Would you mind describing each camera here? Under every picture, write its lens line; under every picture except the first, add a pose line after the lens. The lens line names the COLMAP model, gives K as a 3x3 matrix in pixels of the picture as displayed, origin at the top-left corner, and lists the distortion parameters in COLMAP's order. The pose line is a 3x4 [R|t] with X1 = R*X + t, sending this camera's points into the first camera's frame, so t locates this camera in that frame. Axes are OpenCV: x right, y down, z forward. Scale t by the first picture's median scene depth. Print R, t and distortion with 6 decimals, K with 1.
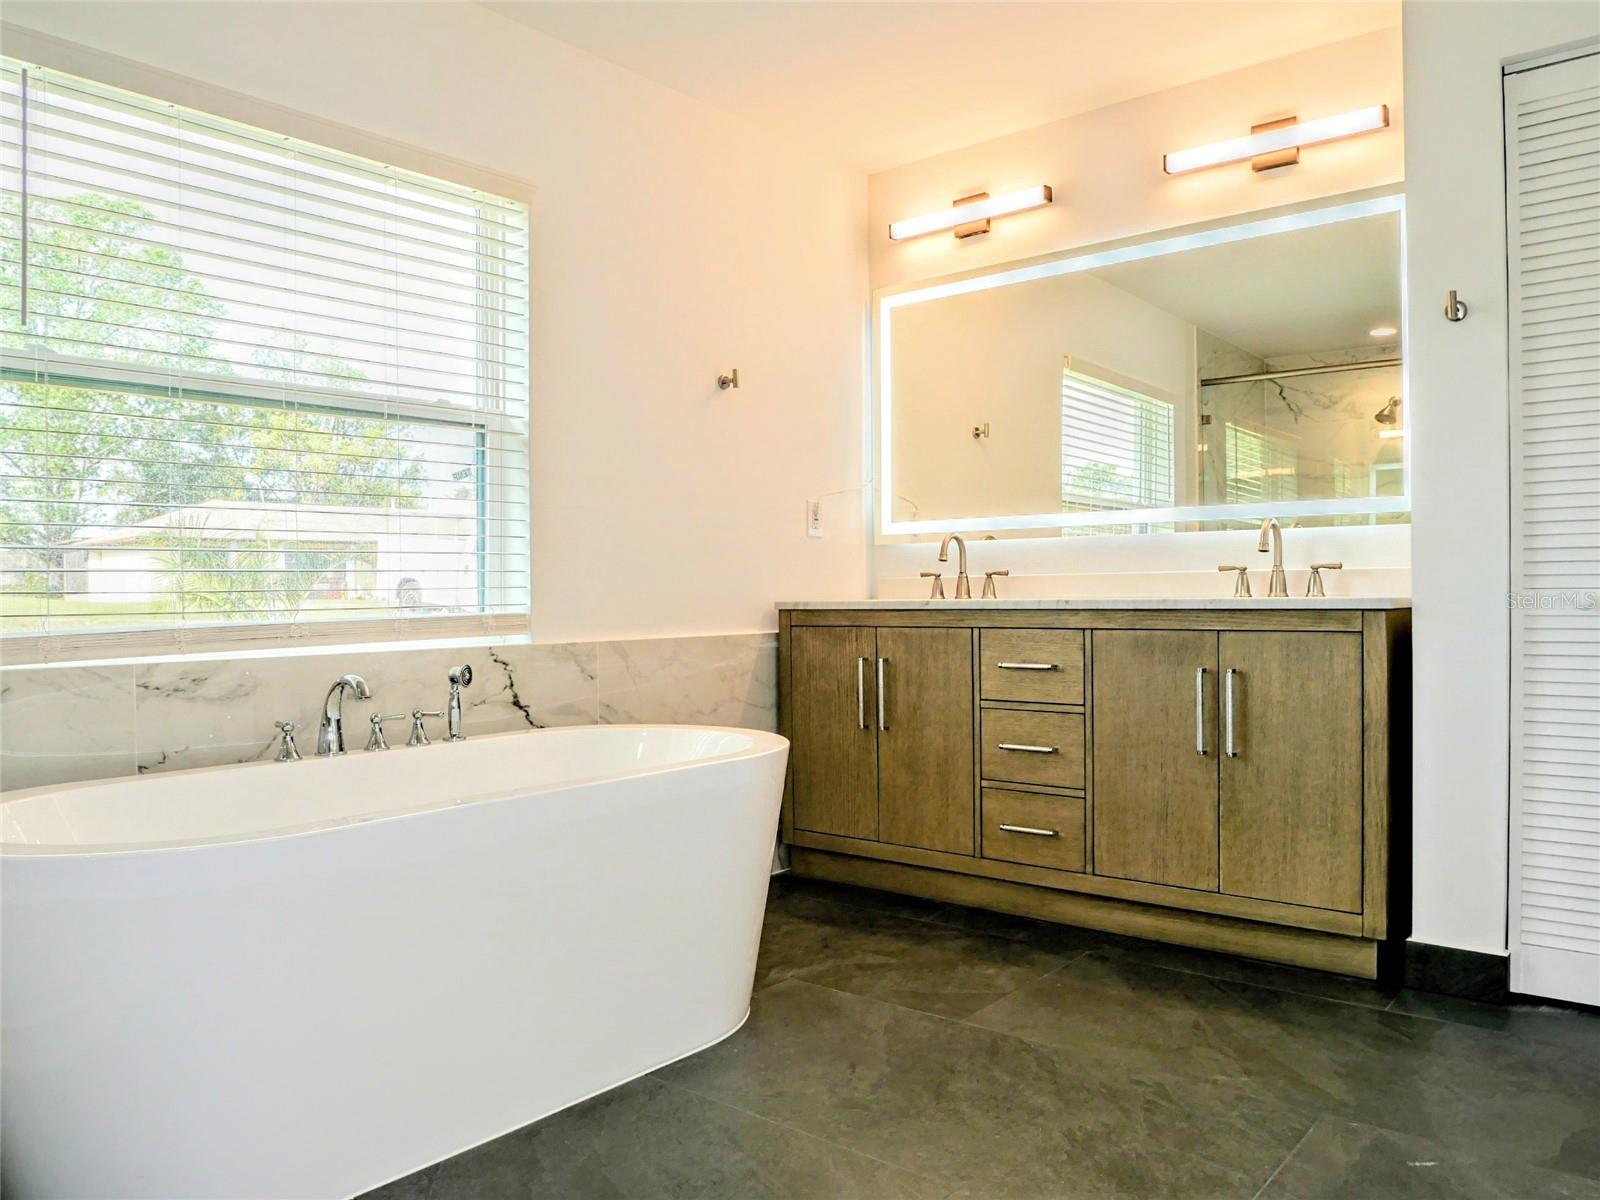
lens RADIAL K [[1189.9, 0, 798.1], [0, 1189.9, 597.8], [0, 0, 1]] dist [-0.068984, 0.013872]
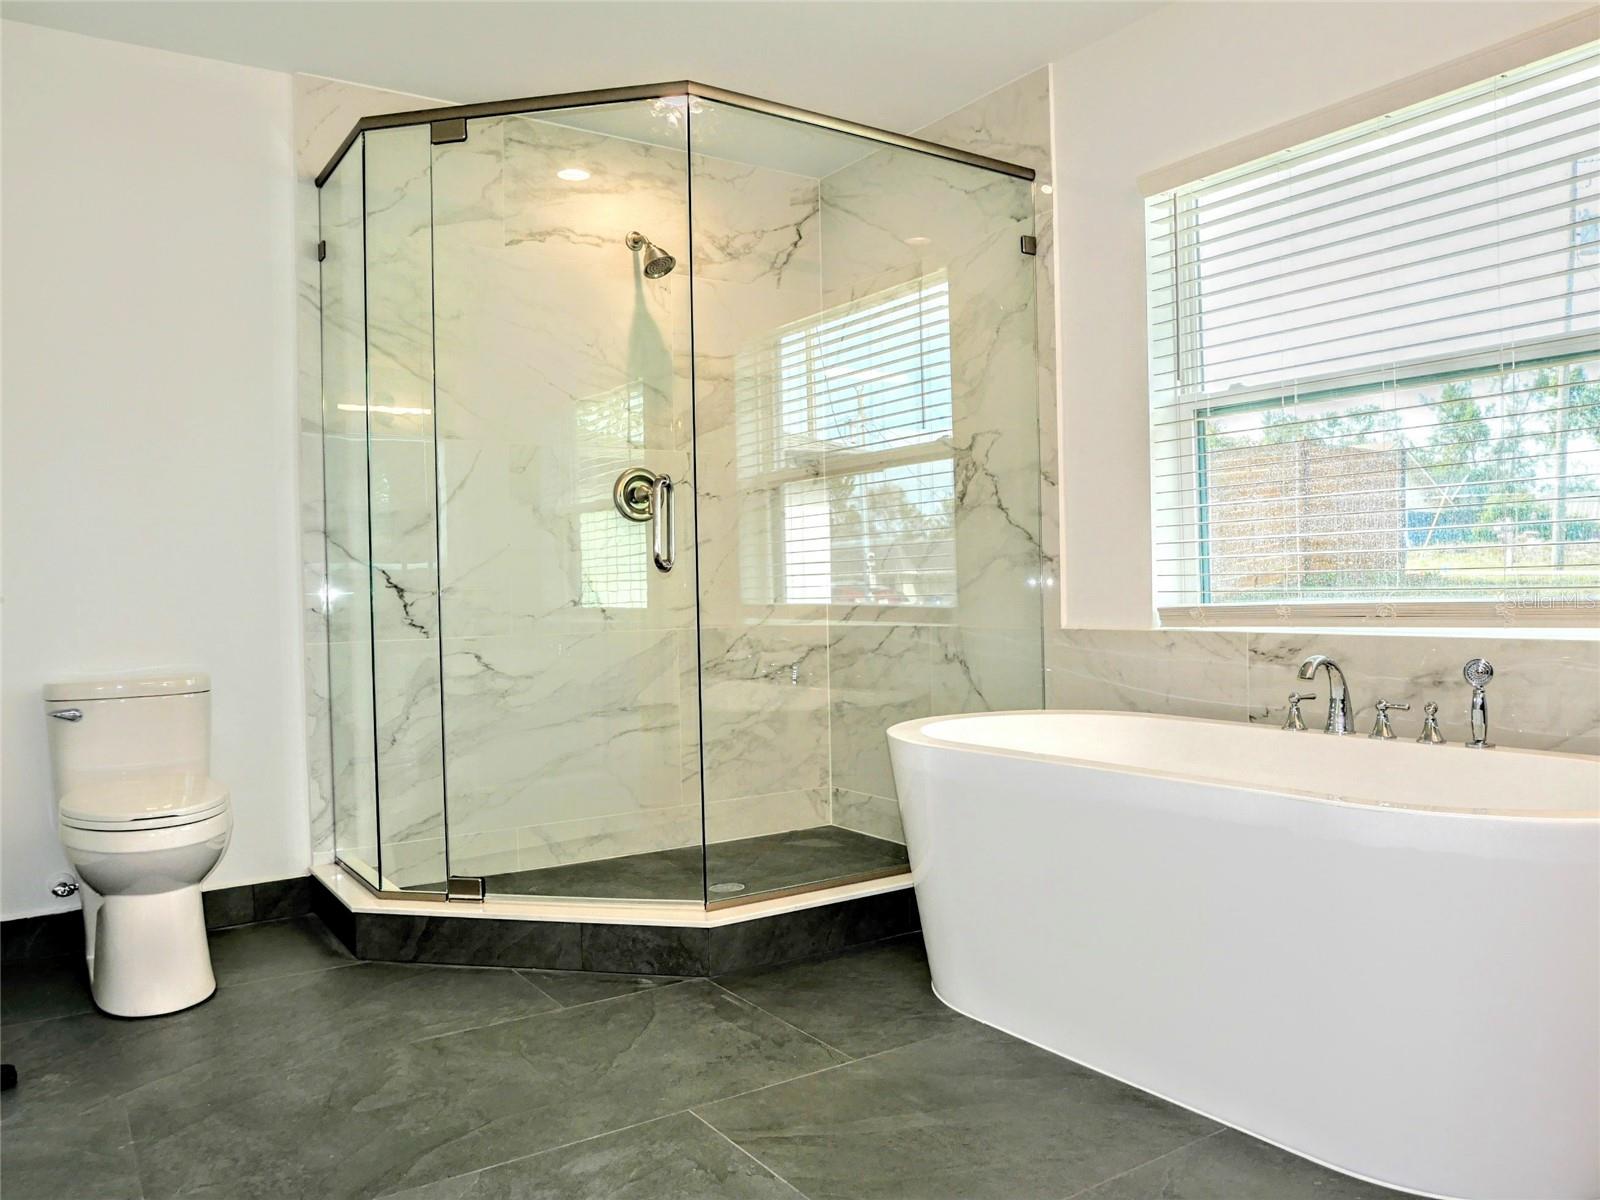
lens RADIAL K [[1189.9, 0, 798.1], [0, 1189.9, 599.5], [0, 0, 1]] dist [-0.068984, 0.013872]
pose [[-0.299415, 0.028413, -0.953700, 0.748112], [0.018187, 0.999545, 0.024069, -0.016095], [0.953950, -0.010139, -0.299796, 0.907121]]
